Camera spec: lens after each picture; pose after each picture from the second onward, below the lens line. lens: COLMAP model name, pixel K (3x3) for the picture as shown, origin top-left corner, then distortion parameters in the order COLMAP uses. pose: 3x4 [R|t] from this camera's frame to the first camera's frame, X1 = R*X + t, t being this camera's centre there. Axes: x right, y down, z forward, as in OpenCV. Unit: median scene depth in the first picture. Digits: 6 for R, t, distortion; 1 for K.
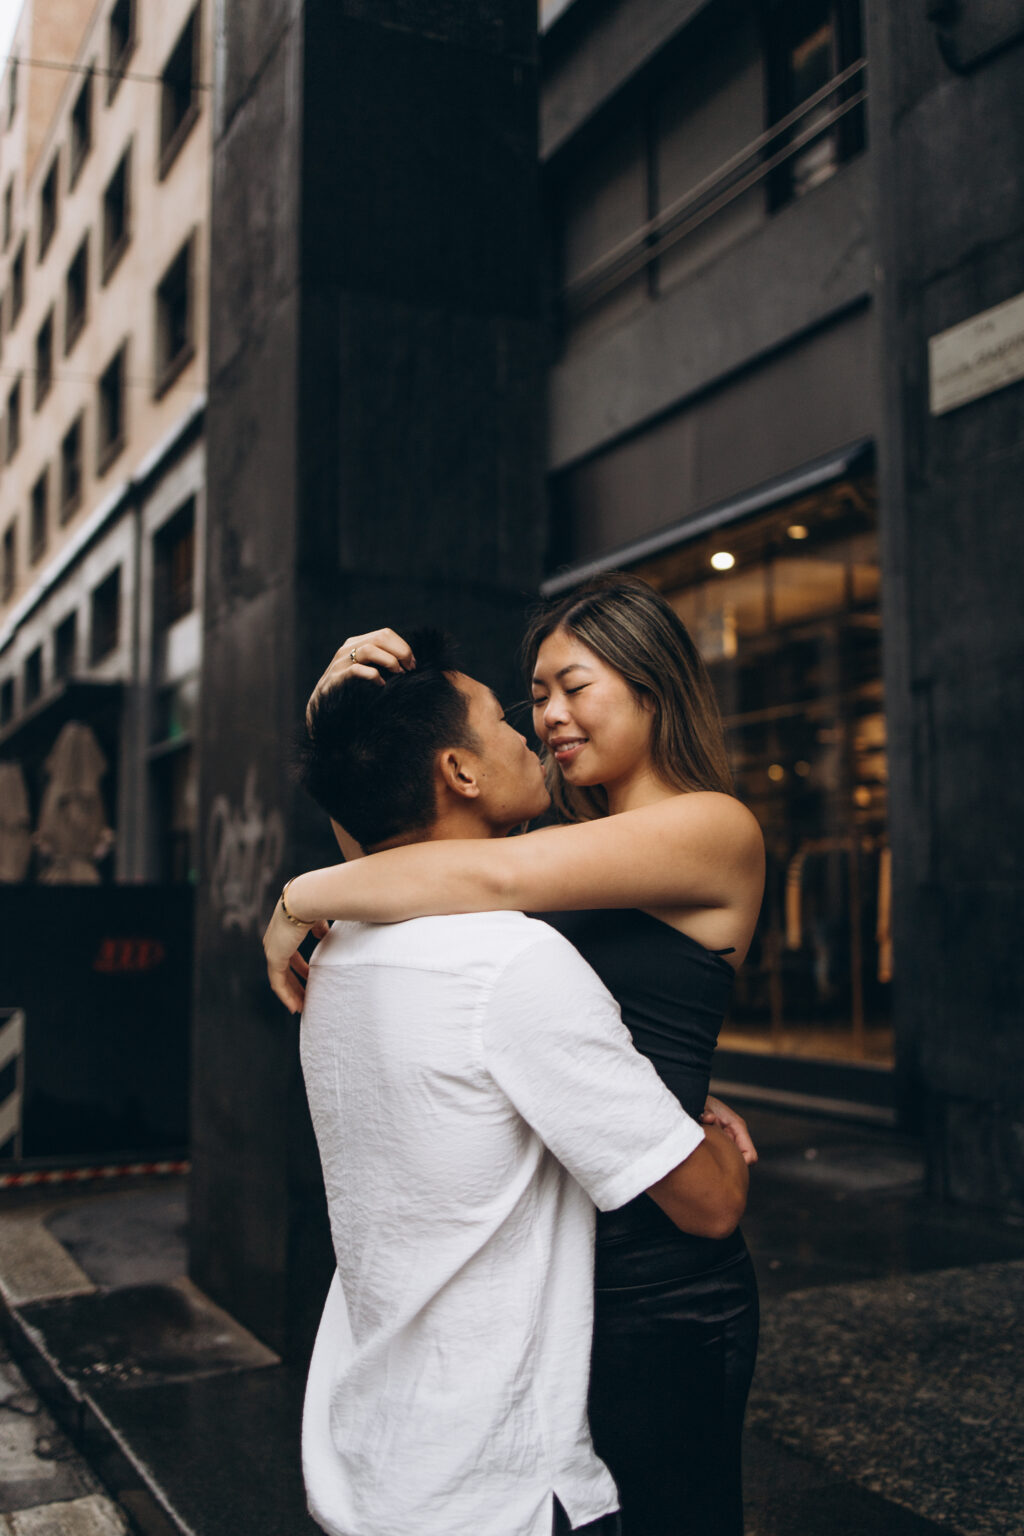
lens RADIAL K [[1570.8, 0, 536.4], [0, 1570.8, 730.2], [0, 0, 1]] dist [0.034961, -0.159300]
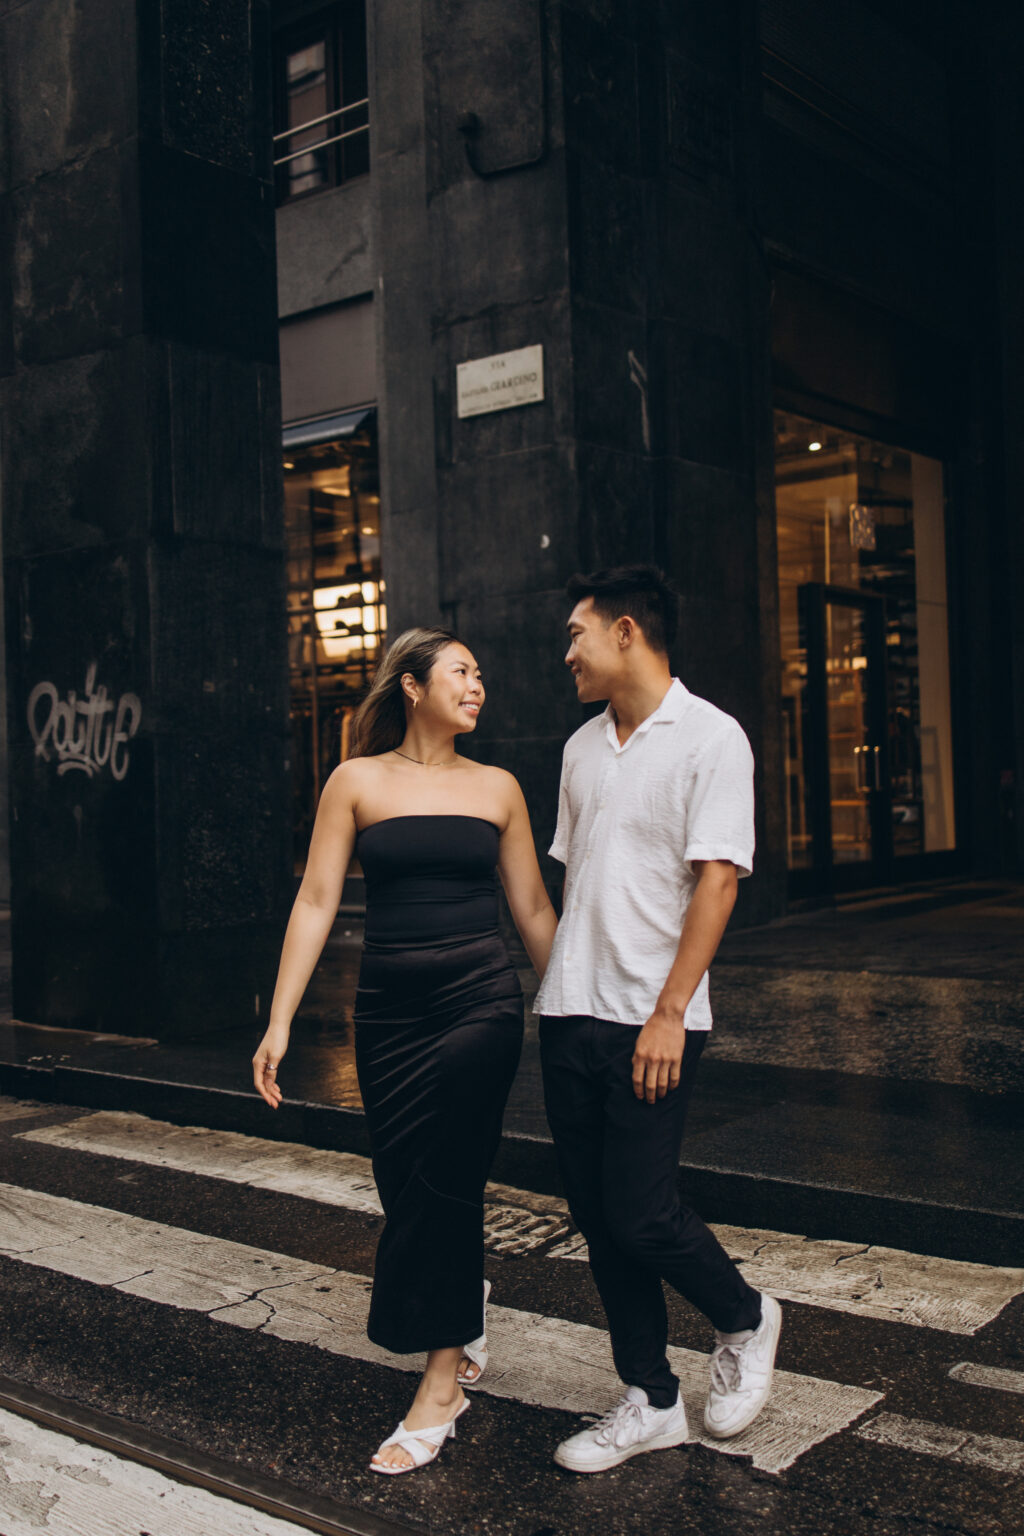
lens RADIAL K [[1570.8, 0, 536.4], [0, 1570.8, 730.2], [0, 0, 1]] dist [0.034961, -0.159300]
pose [[0.897743, -0.006918, 0.440466, -0.327504], [-0.030499, 0.996501, 0.077813, -0.029291], [-0.439464, -0.083290, 0.894391, -0.354575]]
